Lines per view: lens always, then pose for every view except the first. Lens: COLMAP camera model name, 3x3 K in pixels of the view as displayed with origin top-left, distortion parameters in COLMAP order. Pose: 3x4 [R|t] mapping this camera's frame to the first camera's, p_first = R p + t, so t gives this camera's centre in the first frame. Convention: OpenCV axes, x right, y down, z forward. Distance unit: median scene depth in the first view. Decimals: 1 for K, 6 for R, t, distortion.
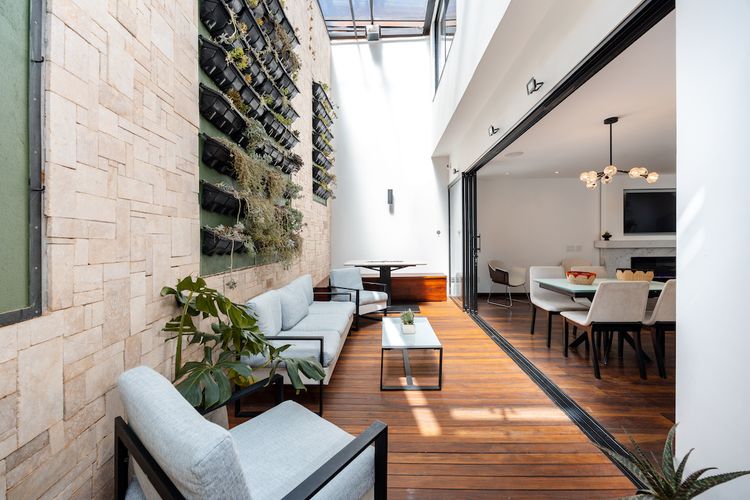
lens RADIAL K [[285.4, 0, 374.4], [0, 285.4, 242.3], [0, 0, 1]] dist [0.000906, -0.000120]
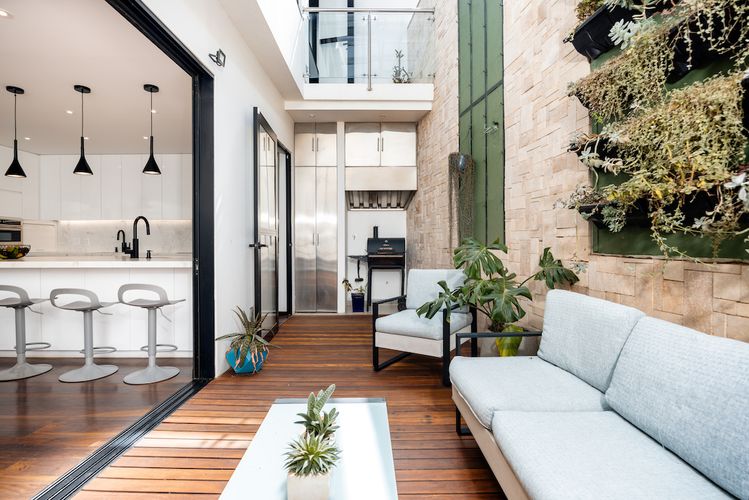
lens RADIAL K [[364.5, 0, 374.5], [0, 364.5, 250.0], [0, 0, 1]] dist [-0.001699, -0.000408]
pose [[-0.999516, 0.009810, -0.029527, 0.076476], [0.009530, 0.999909, 0.009600, 0.096863], [0.029618, 0.009314, -0.999518, 1.979579]]
